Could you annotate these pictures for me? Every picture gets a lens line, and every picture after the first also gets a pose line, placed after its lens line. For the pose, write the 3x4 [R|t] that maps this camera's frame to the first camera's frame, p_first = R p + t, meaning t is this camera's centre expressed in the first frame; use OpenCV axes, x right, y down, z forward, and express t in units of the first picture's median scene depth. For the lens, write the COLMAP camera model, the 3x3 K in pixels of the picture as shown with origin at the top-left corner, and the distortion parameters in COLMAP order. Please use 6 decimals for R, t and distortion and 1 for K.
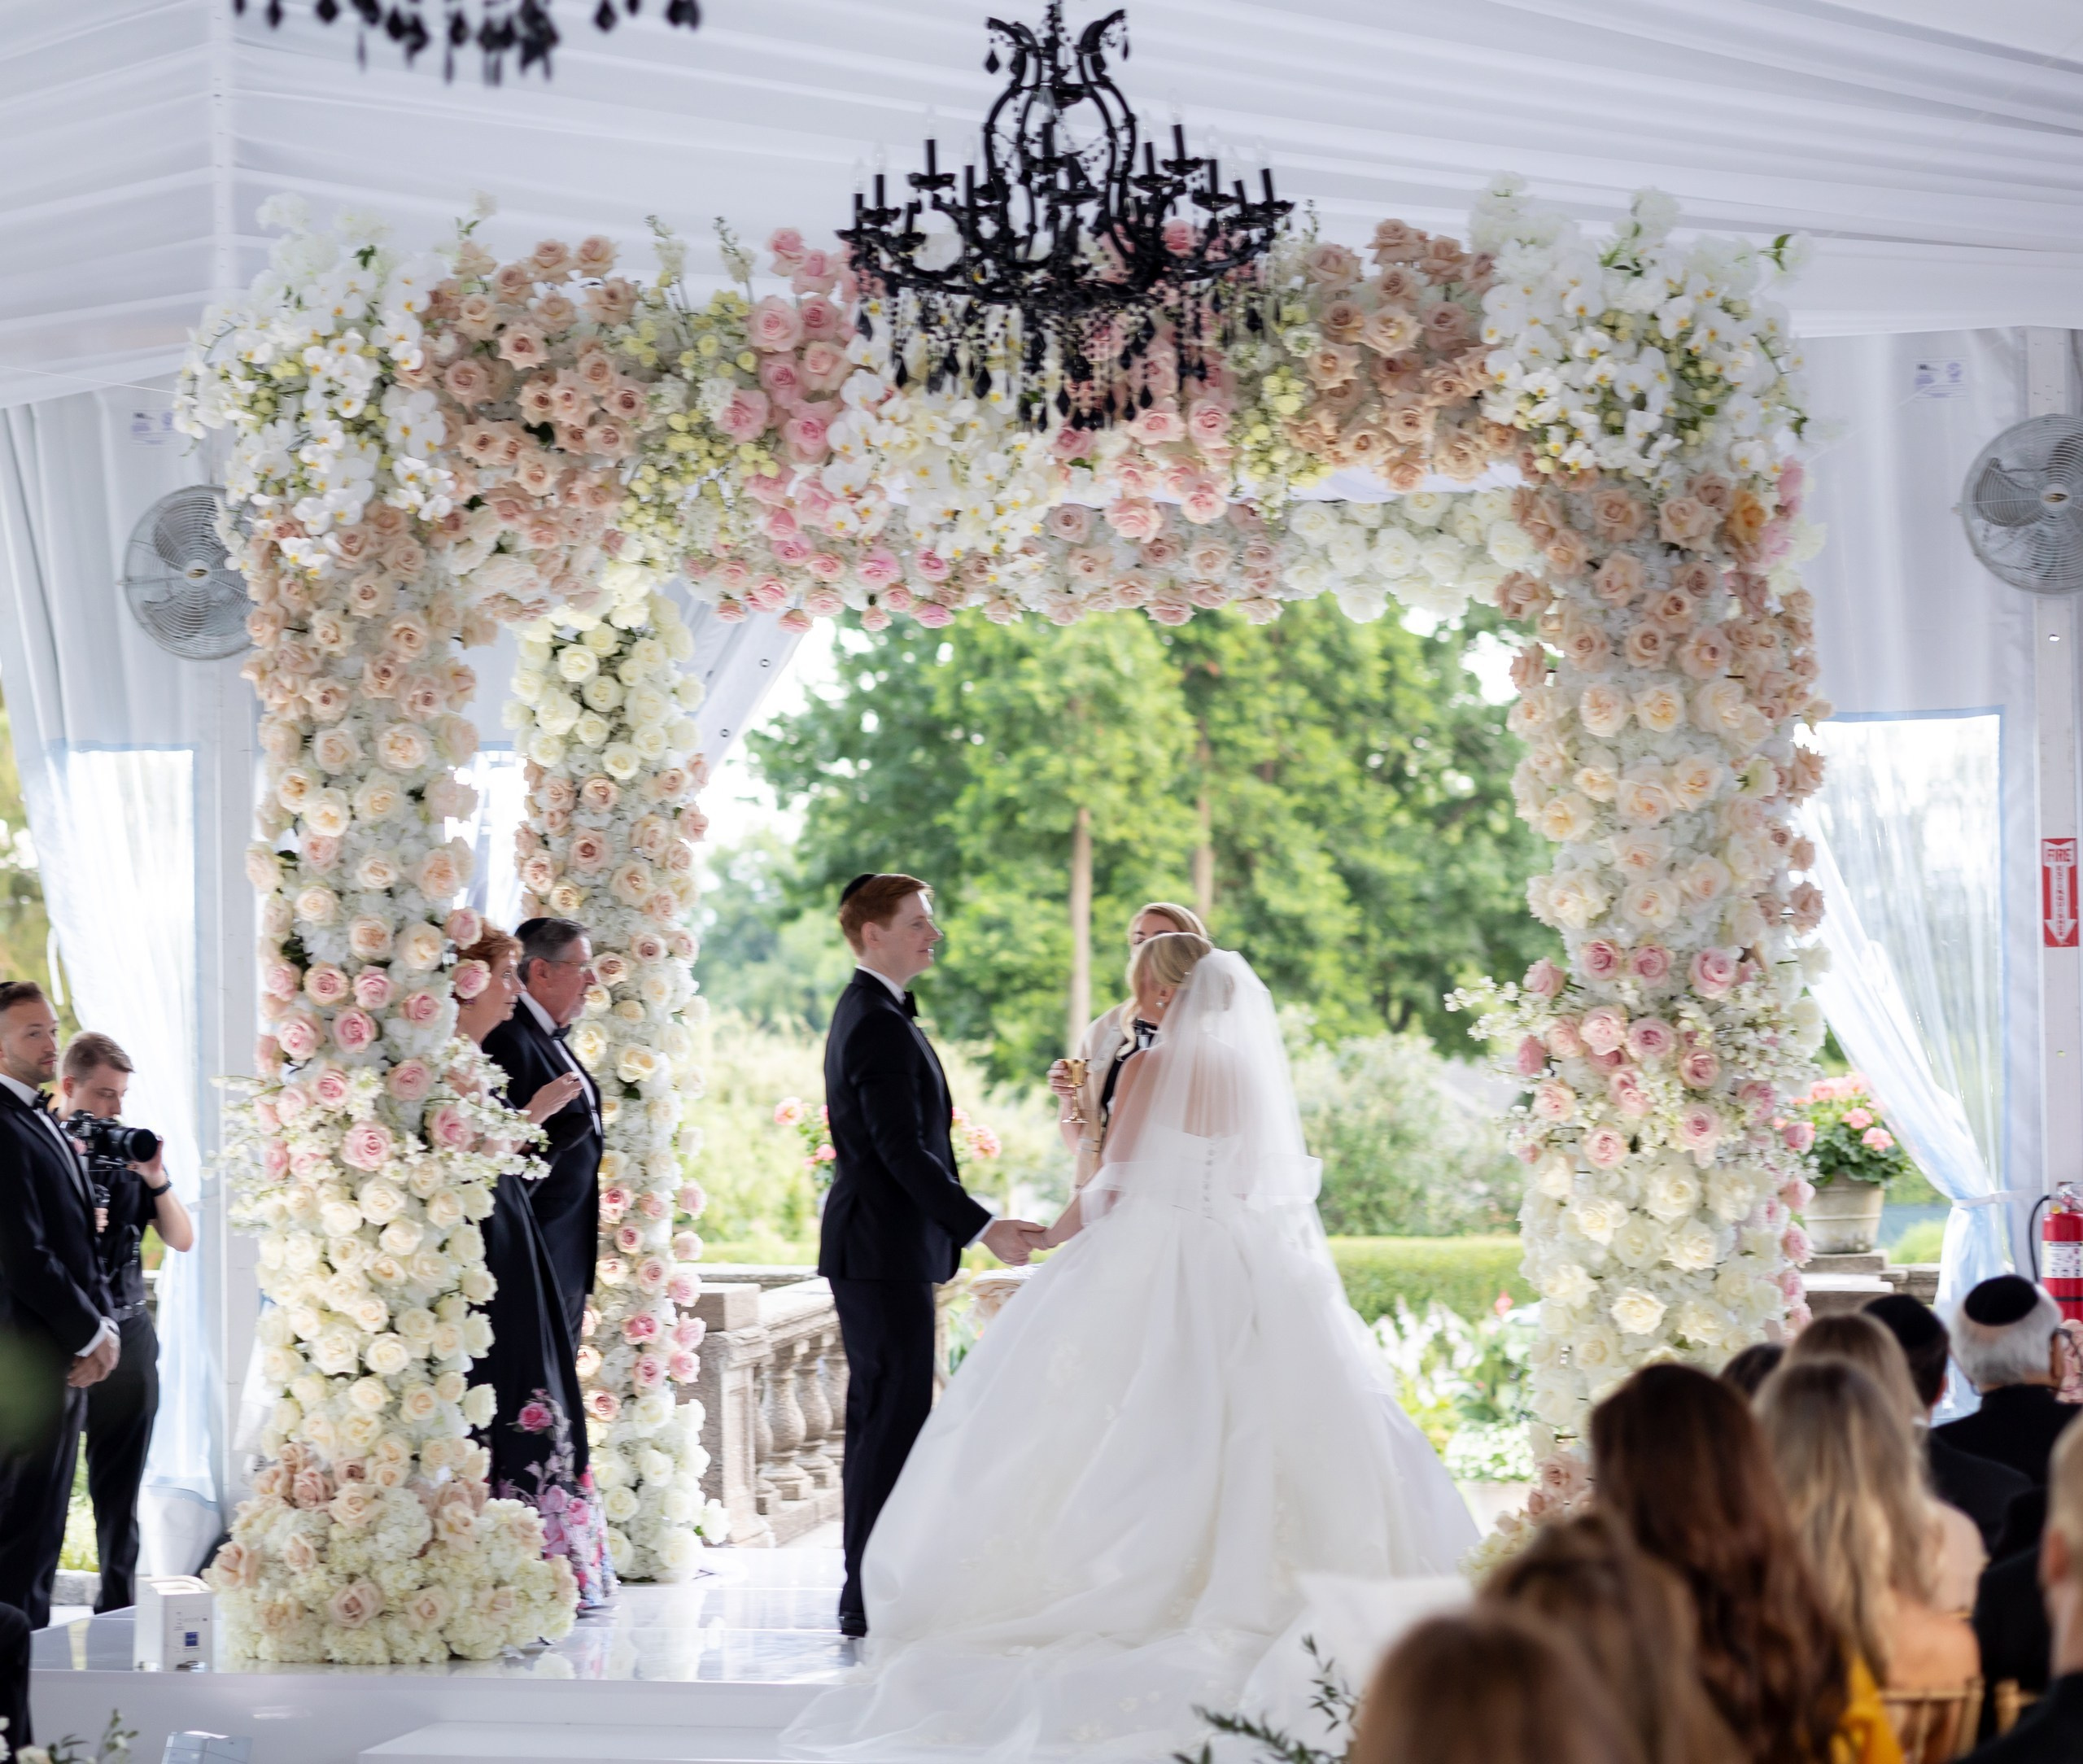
lens RADIAL K [[5850.7, 0, 1041.3], [0, 5850.7, 885.9], [0, 0, 1]] dist [0.135295, 0.000000]
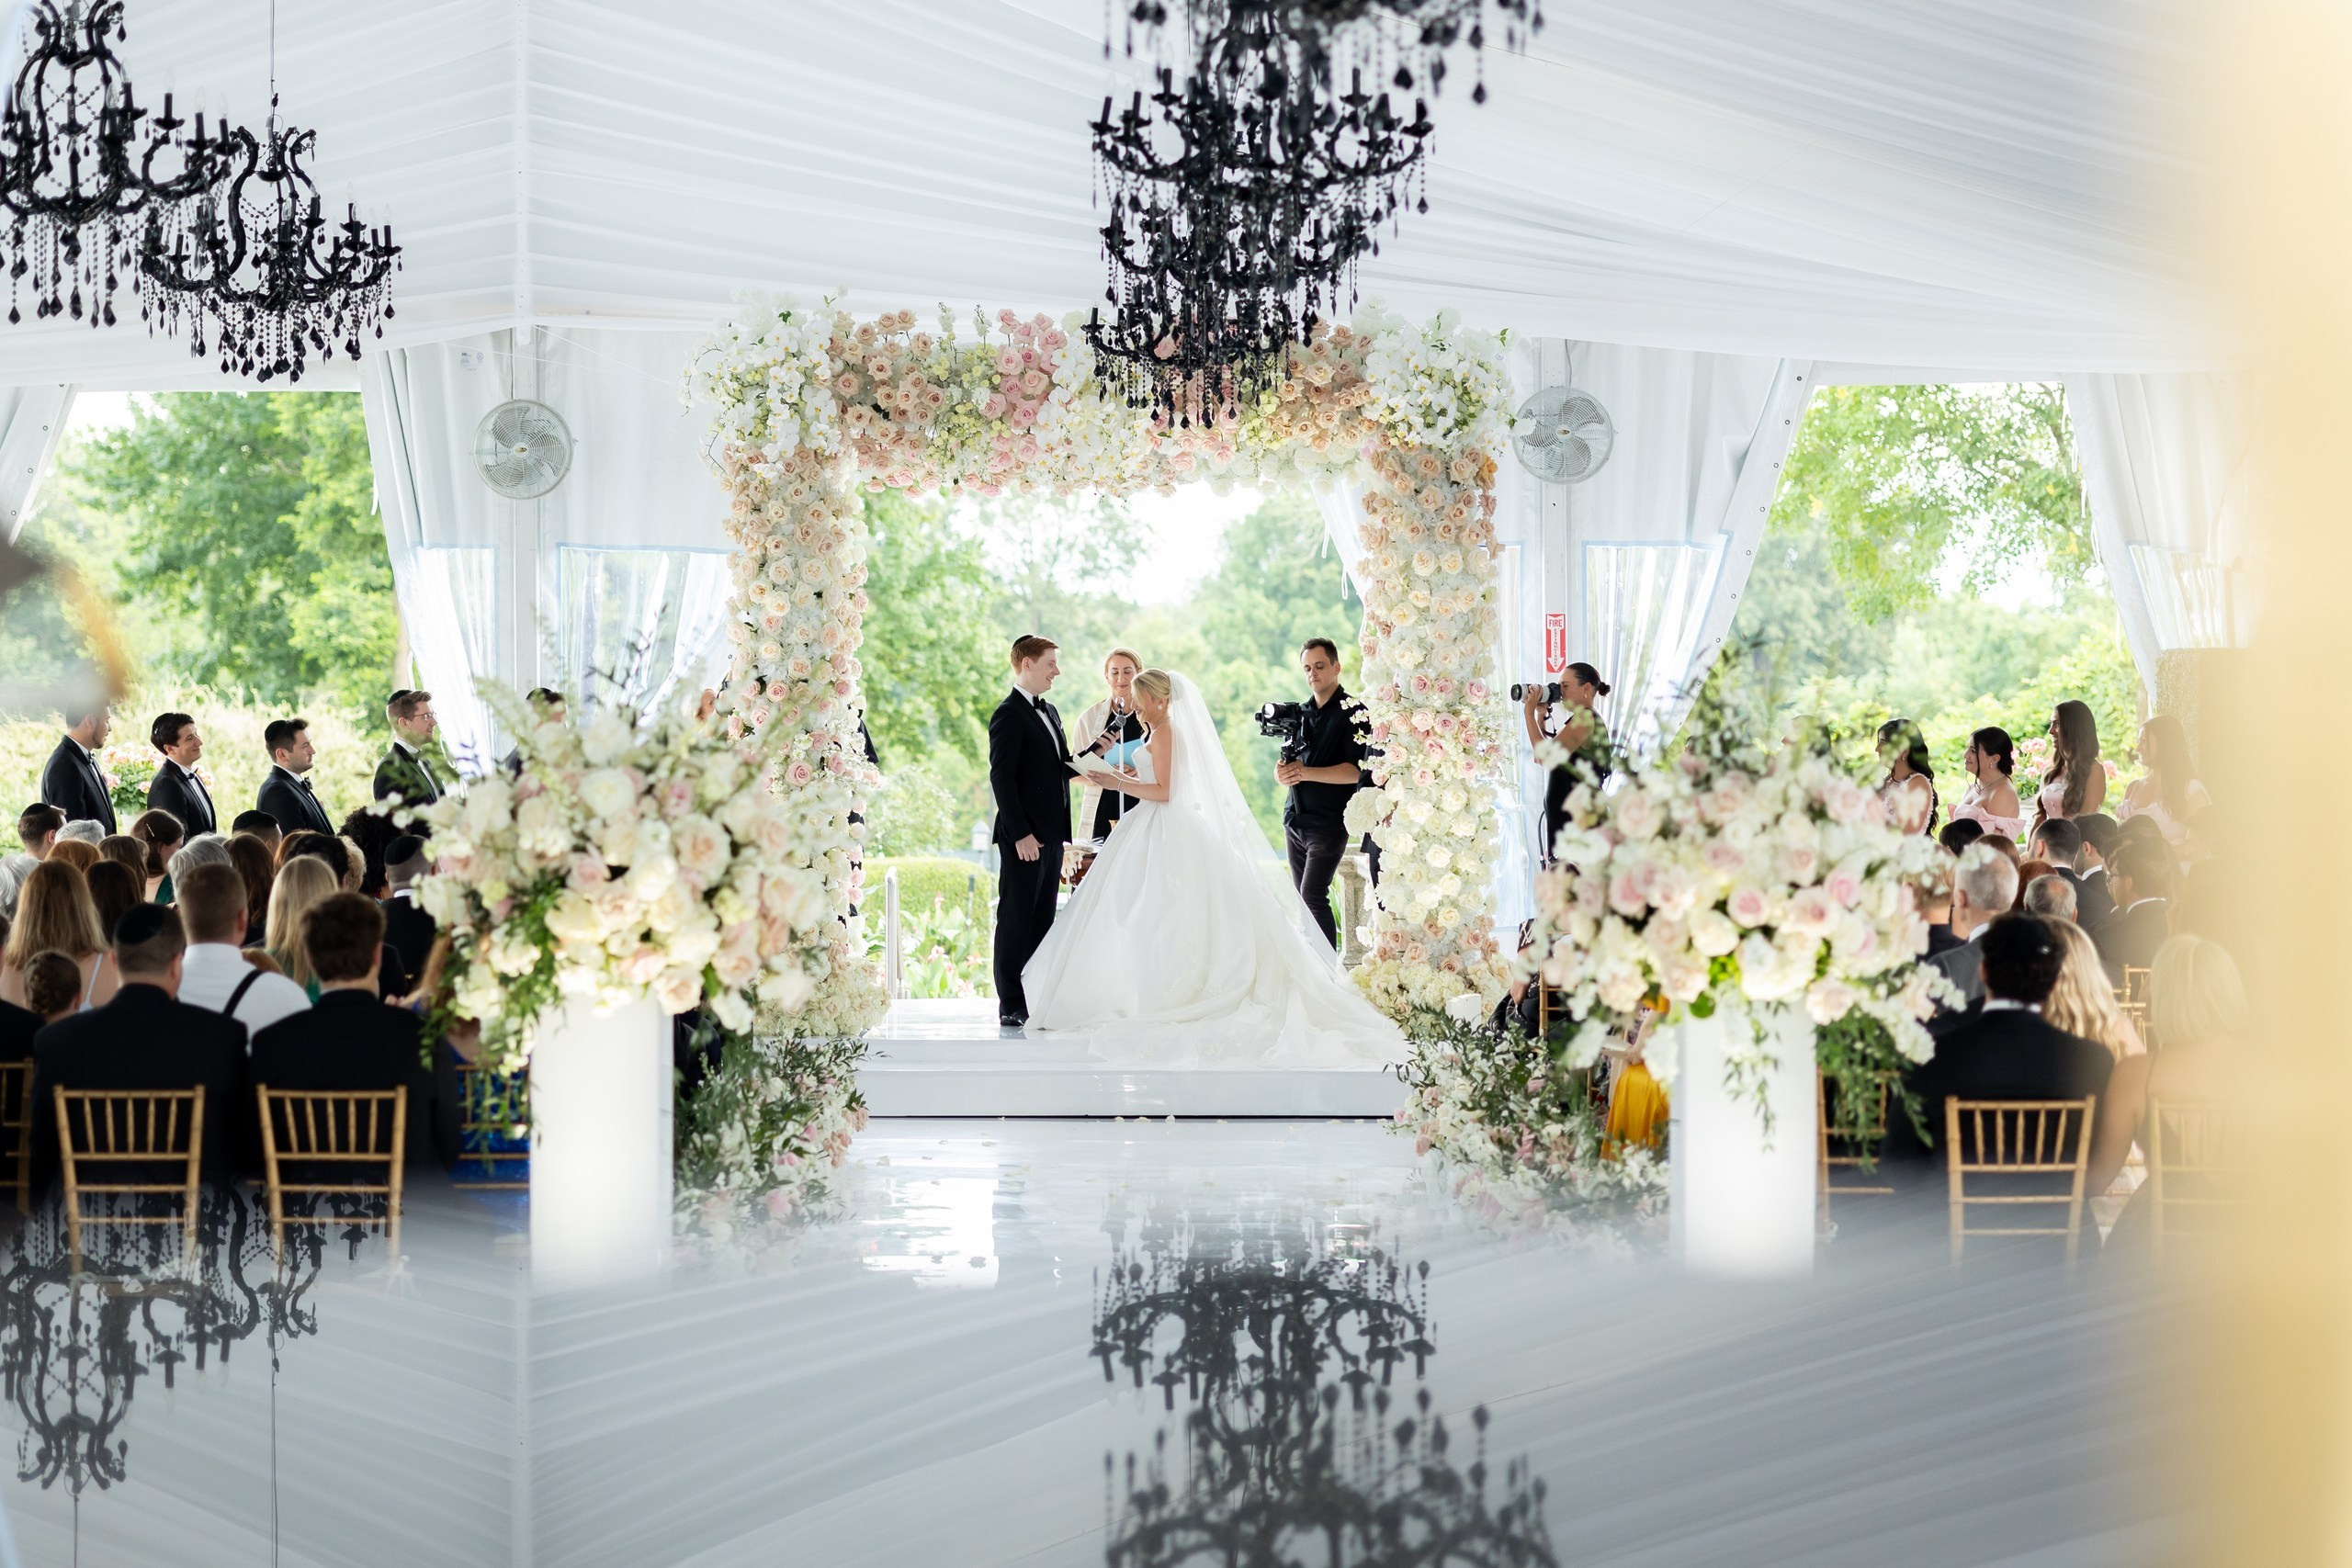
lens RADIAL K [[5766.5, 0, 1176.1], [0, 5766.5, 782.1], [0, 0, 1]] dist [-0.089992, 0.000000]
pose [[0.978518, 0.004302, 0.206115, -0.389496], [-0.012491, 0.999183, 0.038447, -0.028778], [-0.205781, -0.040195, 0.977772, -0.920275]]
